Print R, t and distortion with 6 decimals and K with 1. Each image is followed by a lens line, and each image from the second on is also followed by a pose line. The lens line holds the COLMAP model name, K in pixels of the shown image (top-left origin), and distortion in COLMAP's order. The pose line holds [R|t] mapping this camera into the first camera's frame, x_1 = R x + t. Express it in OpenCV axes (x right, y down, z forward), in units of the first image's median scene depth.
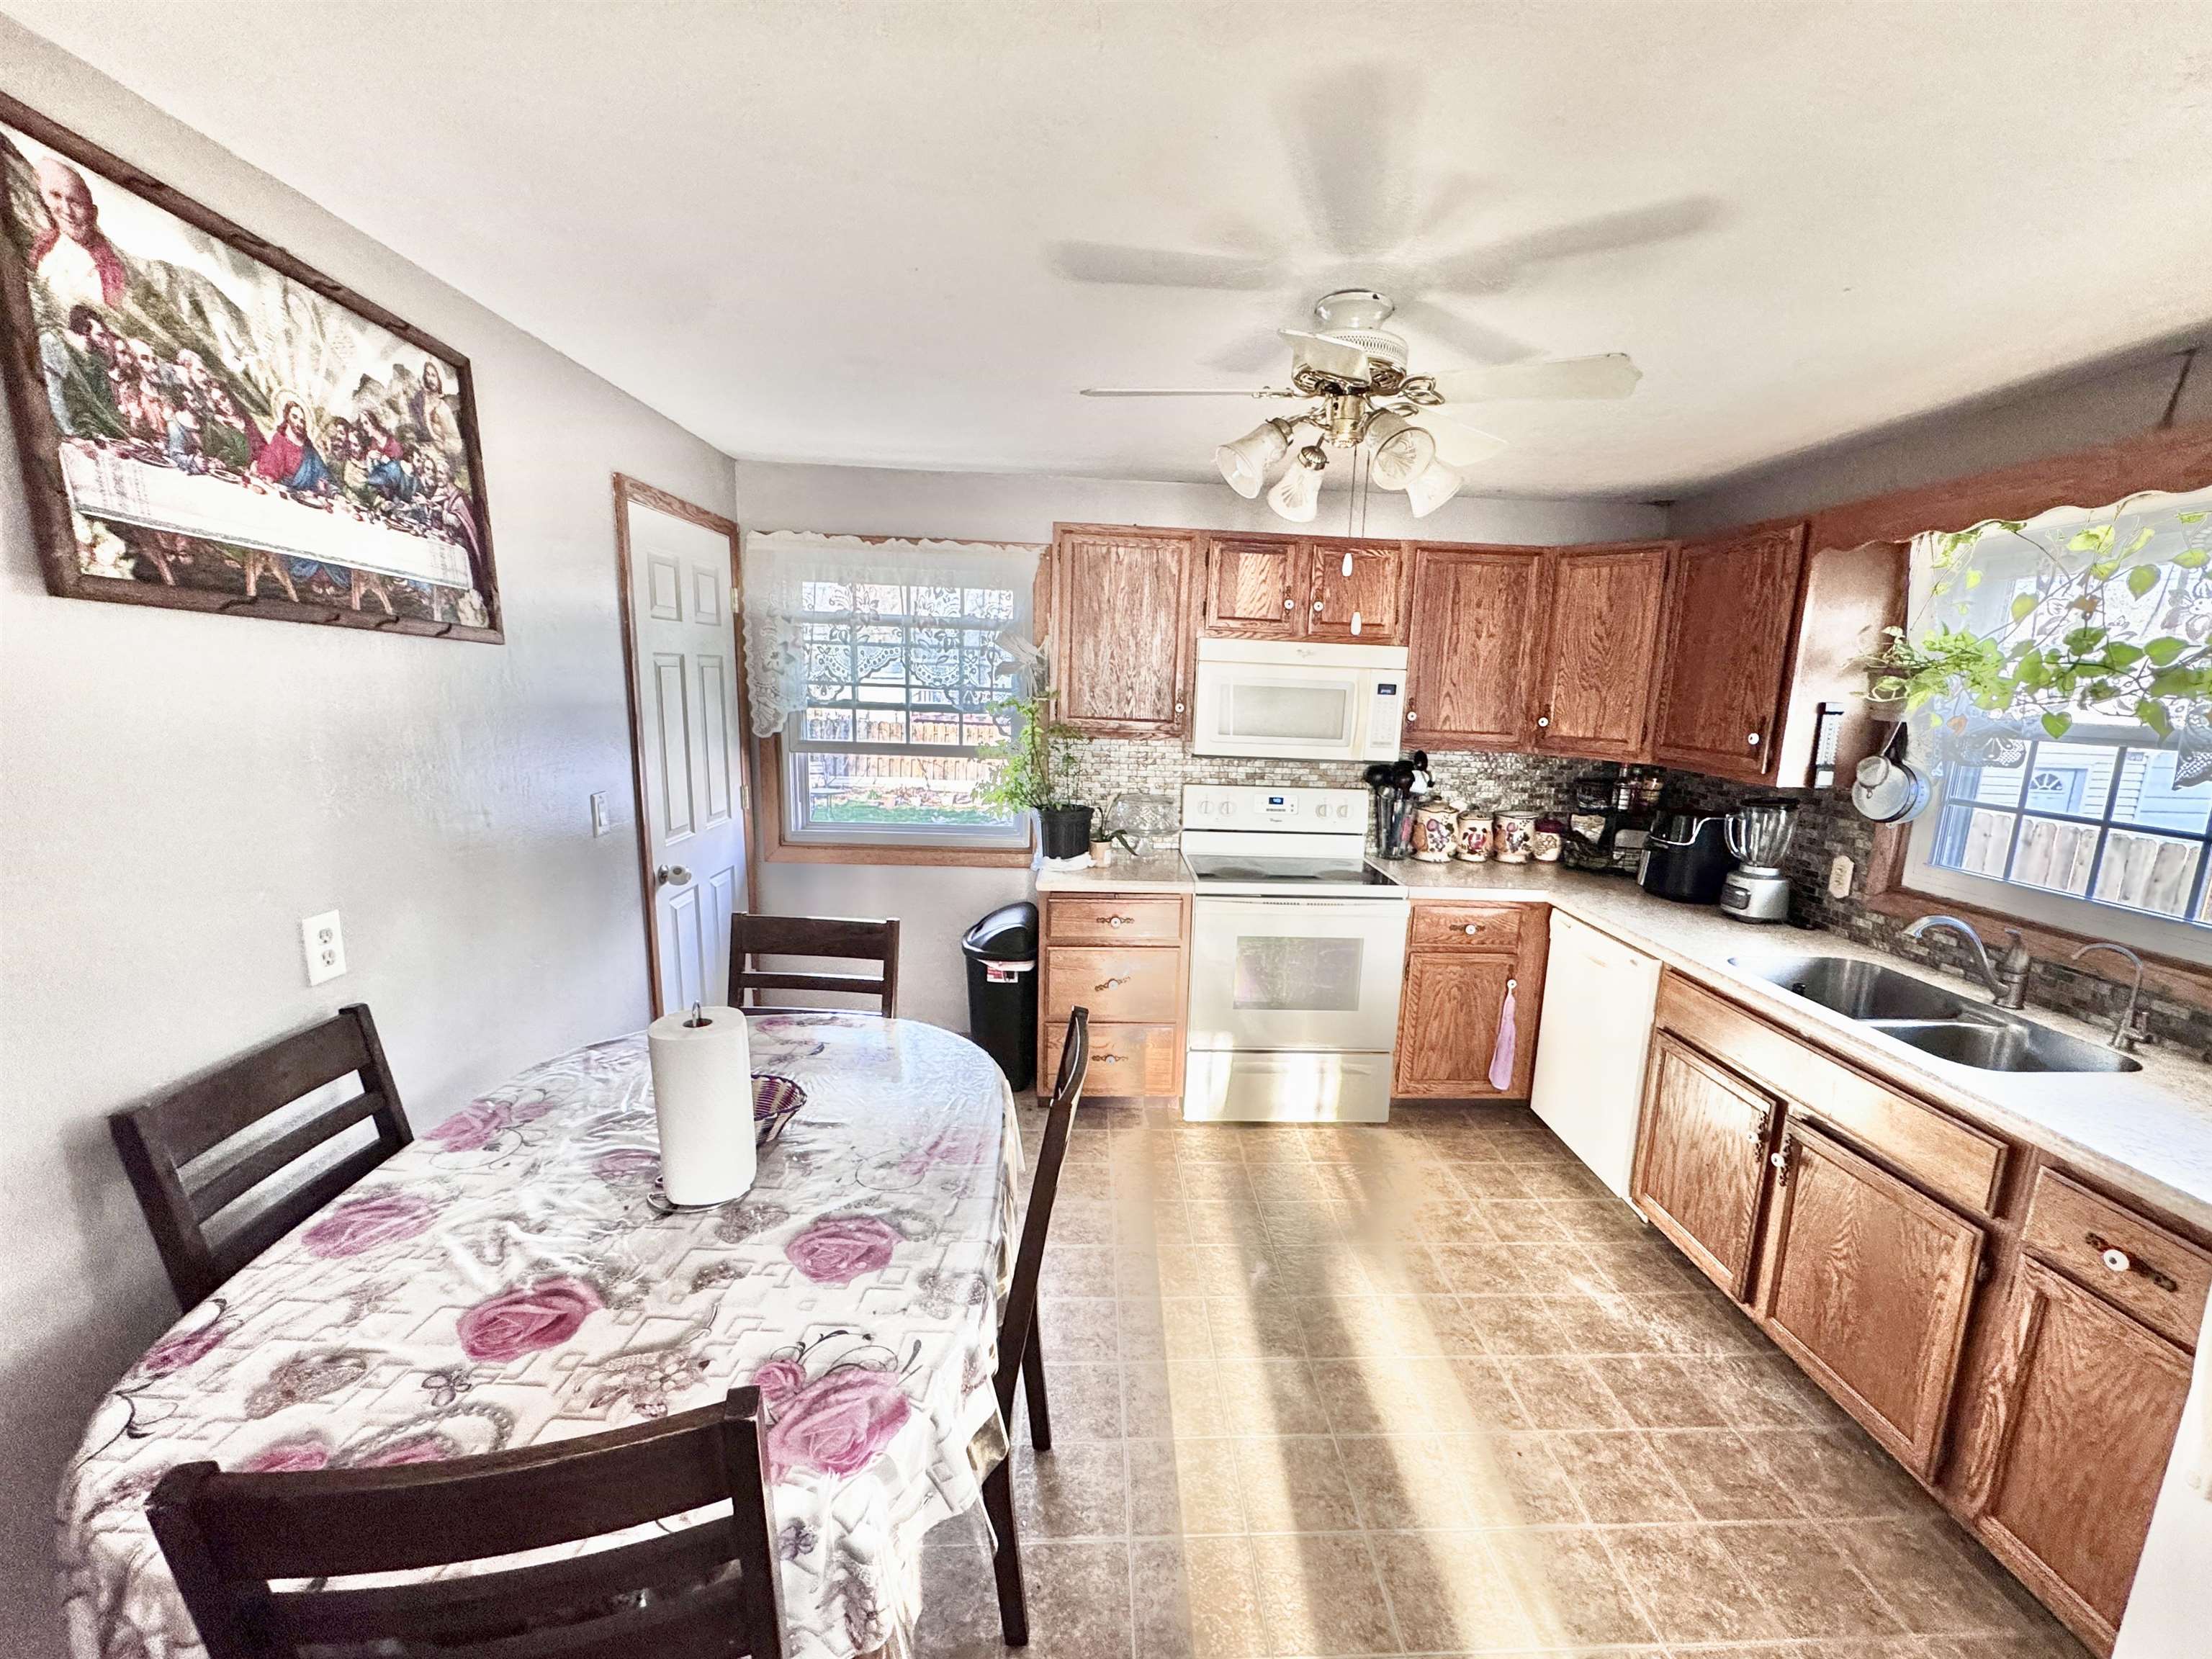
lens RADIAL K [[881.4, 0, 1161.1], [0, 881.4, 852.8], [0, 0, 1]] dist [-0.002875, 0.000545]
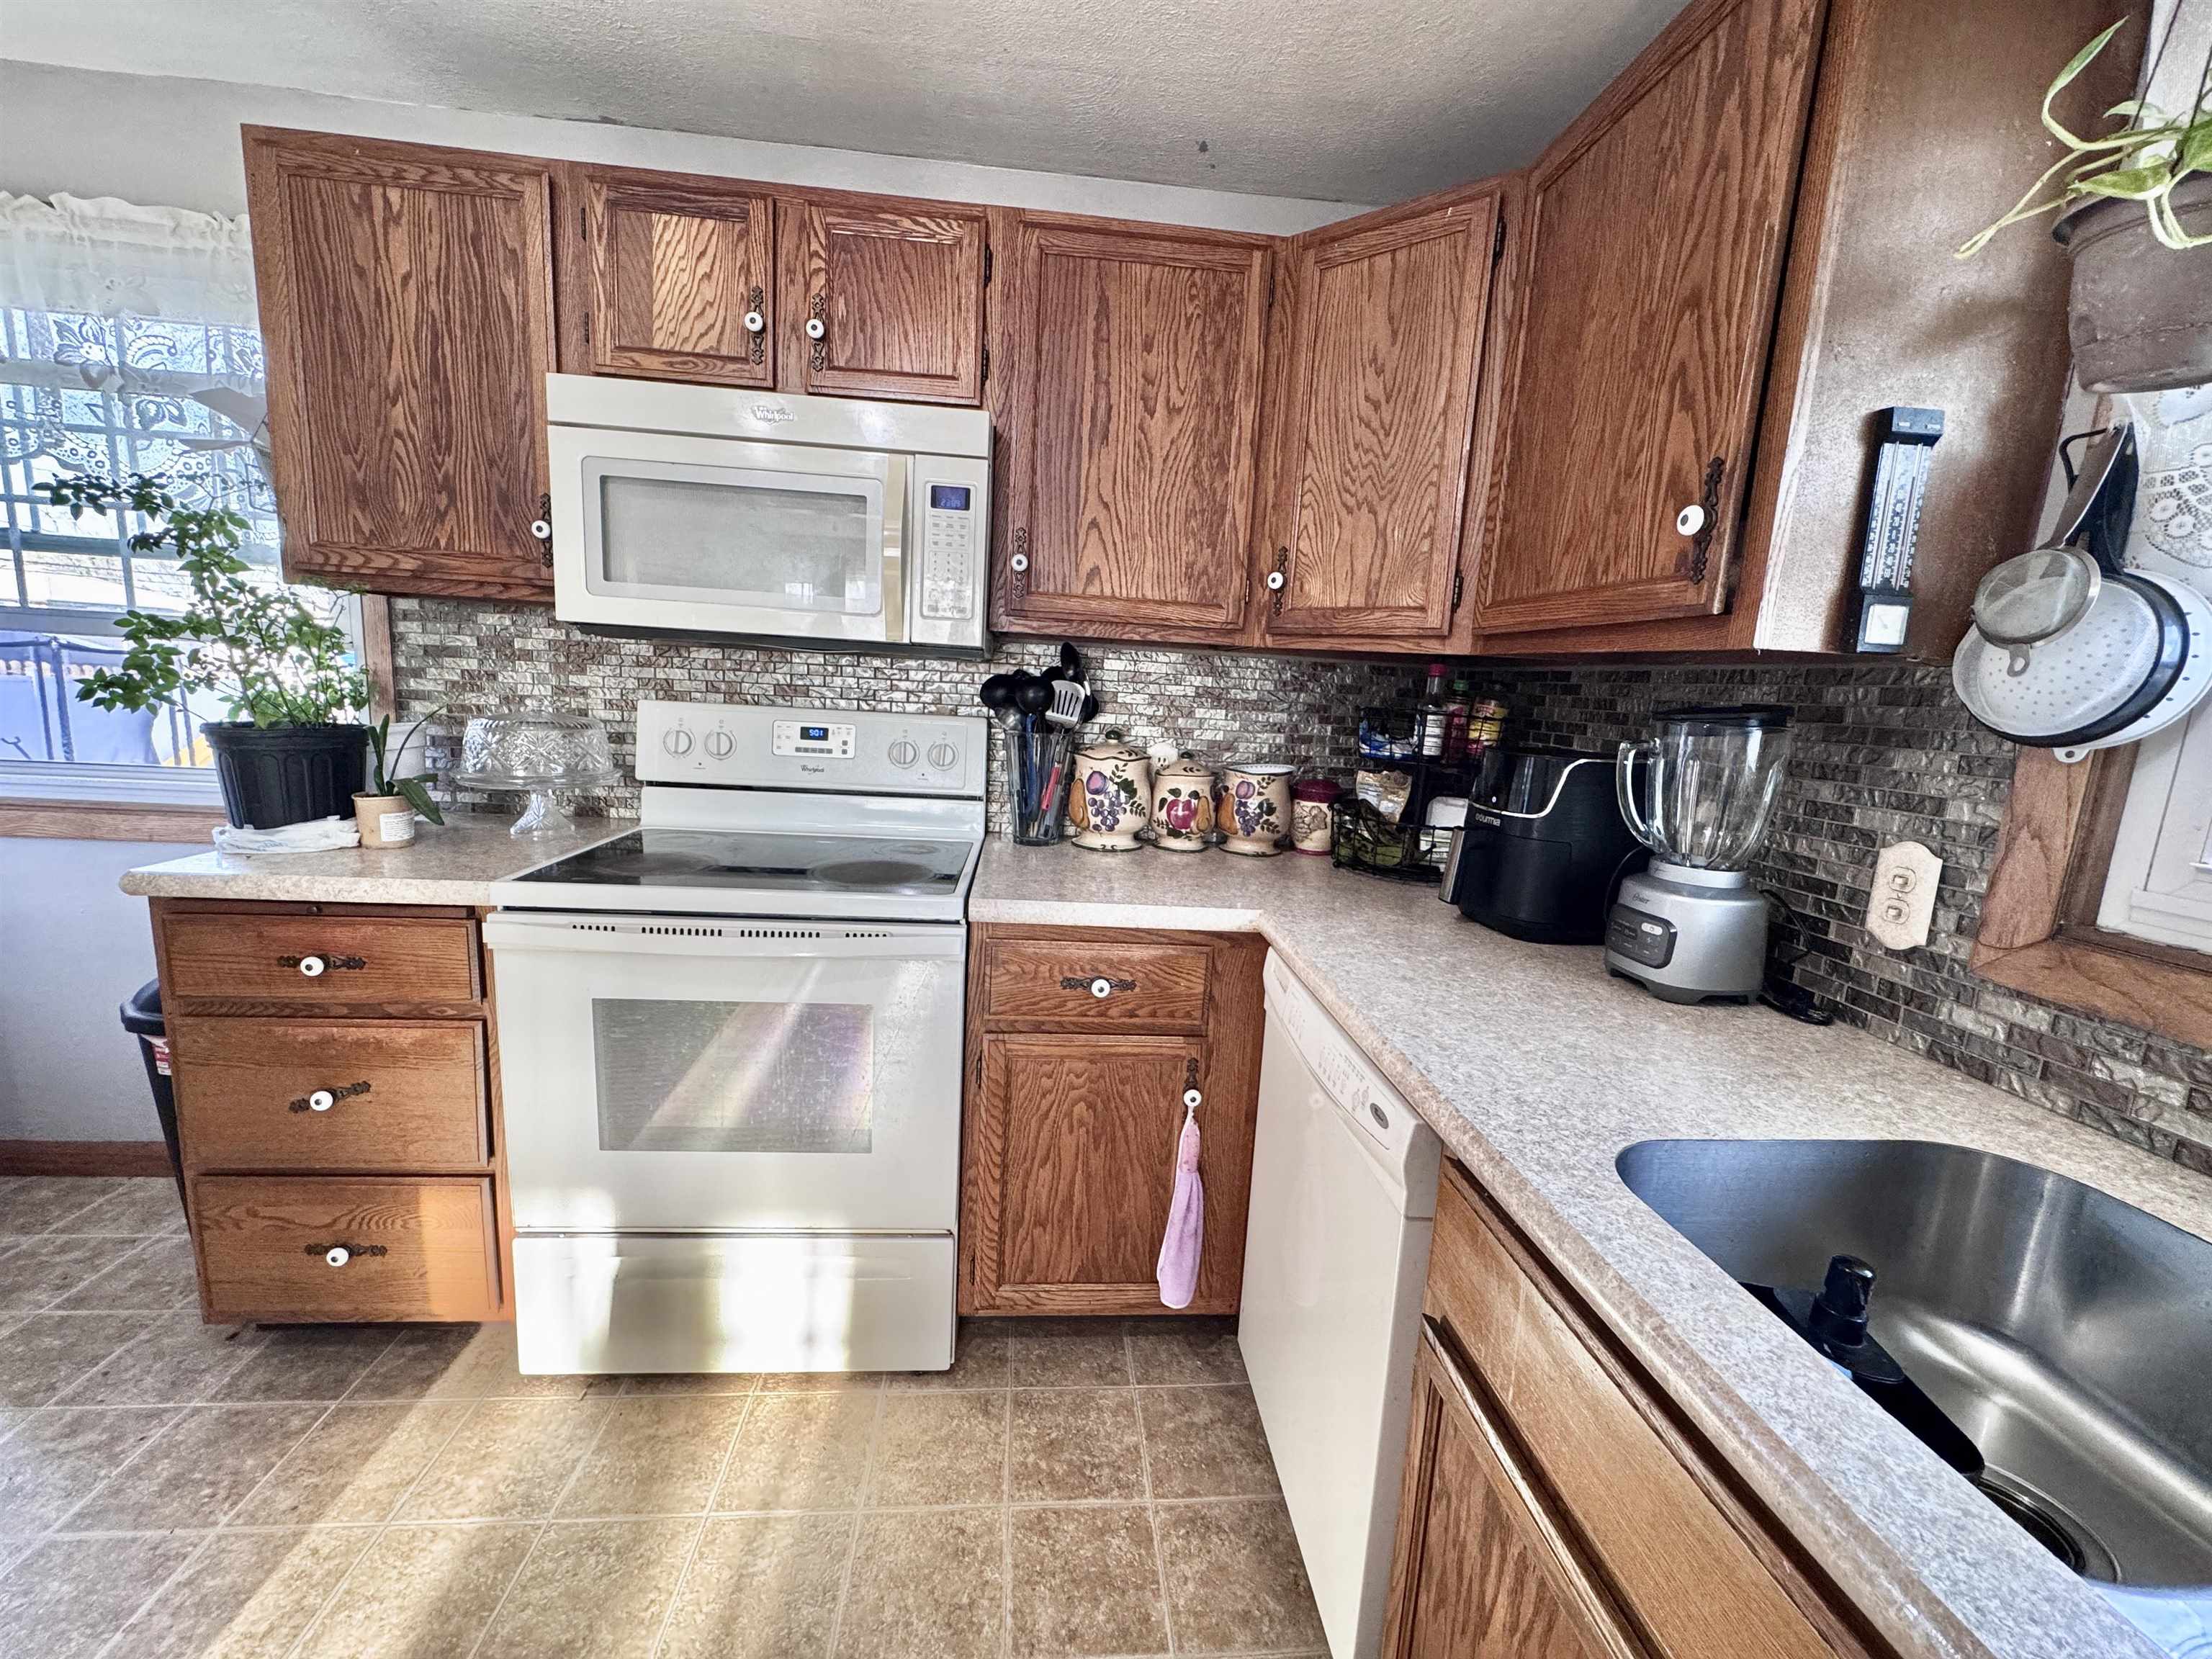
lens RADIAL K [[881.4, 0, 1099.0], [0, 881.4, 828.2], [0, 0, 1]] dist [-0.002875, 0.000545]
pose [[0.999446, 0.016317, 0.029013, 0.372969], [-0.015738, 0.999675, -0.020063, 0.010168], [-0.029331, 0.019595, 0.999378, 0.573726]]
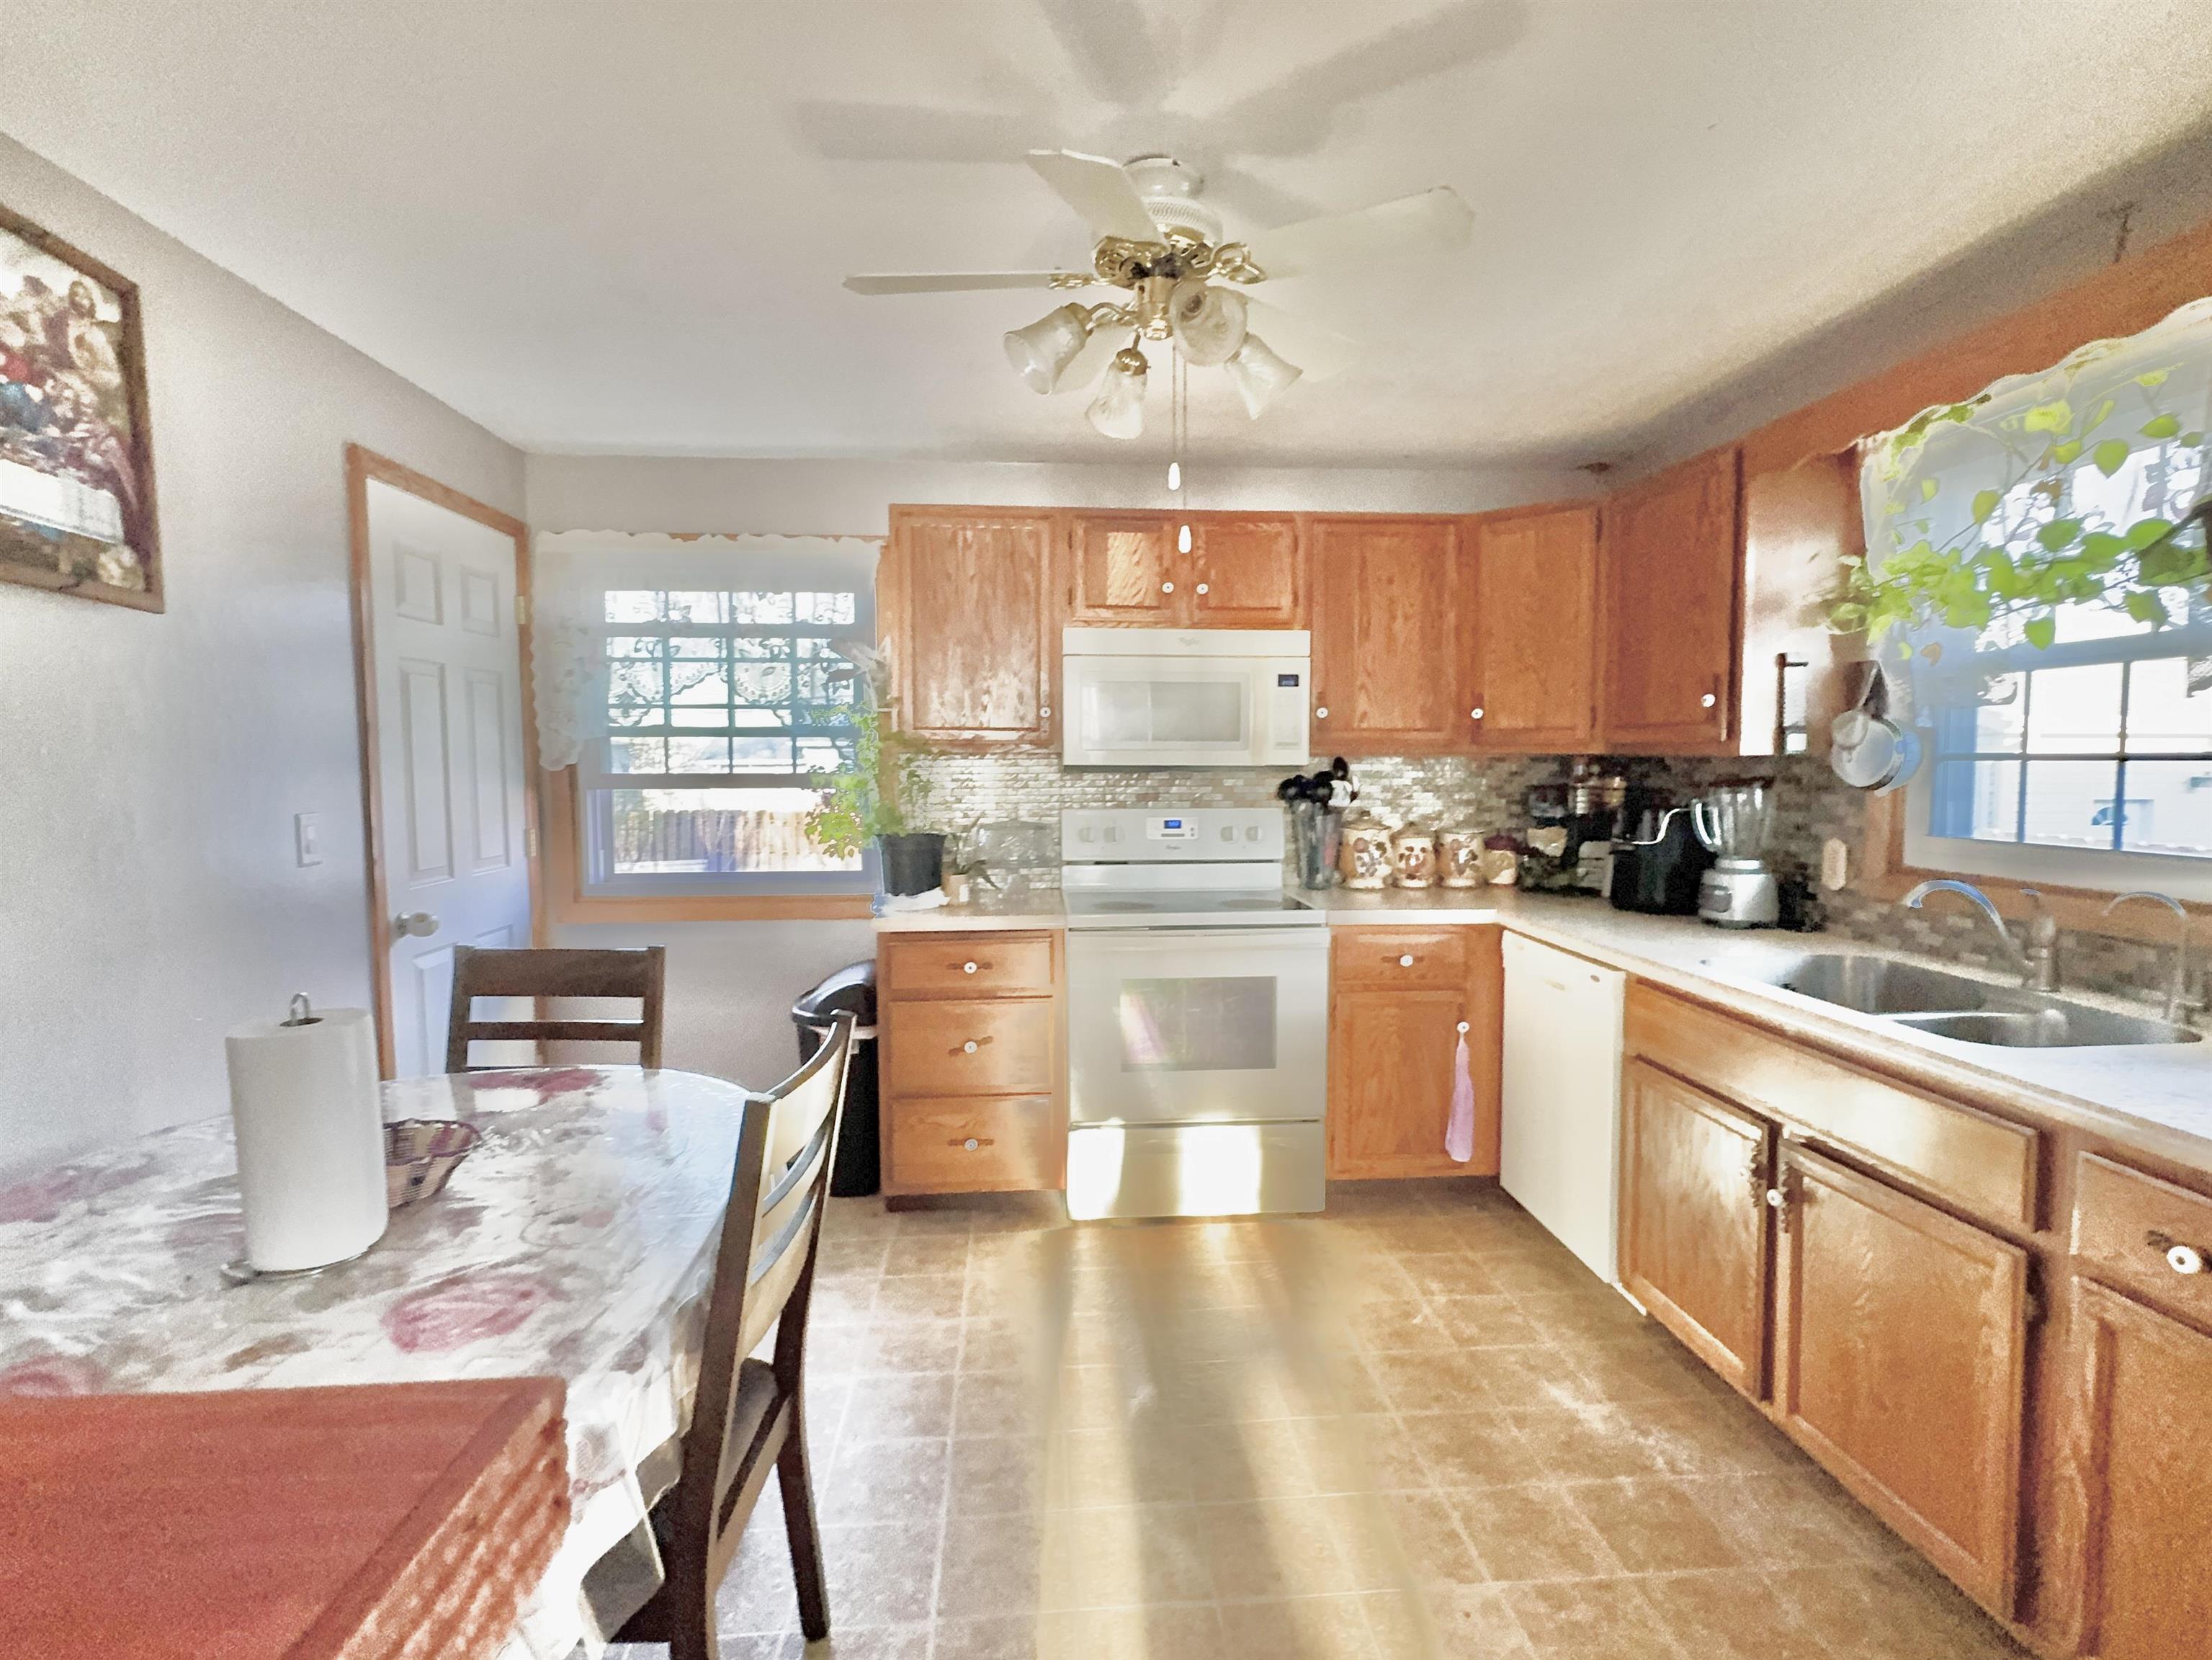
lens RADIAL K [[1026.5, 0, 1116.8], [0, 1026.5, 830.1], [0, 0, 1]] dist [-0.003521, 0.000966]
pose [[0.999136, -0.039743, 0.012126, 0.083966], [0.040913, 0.991930, -0.120001, 0.078249], [-0.007259, 0.120393, 0.992700, 0.044296]]
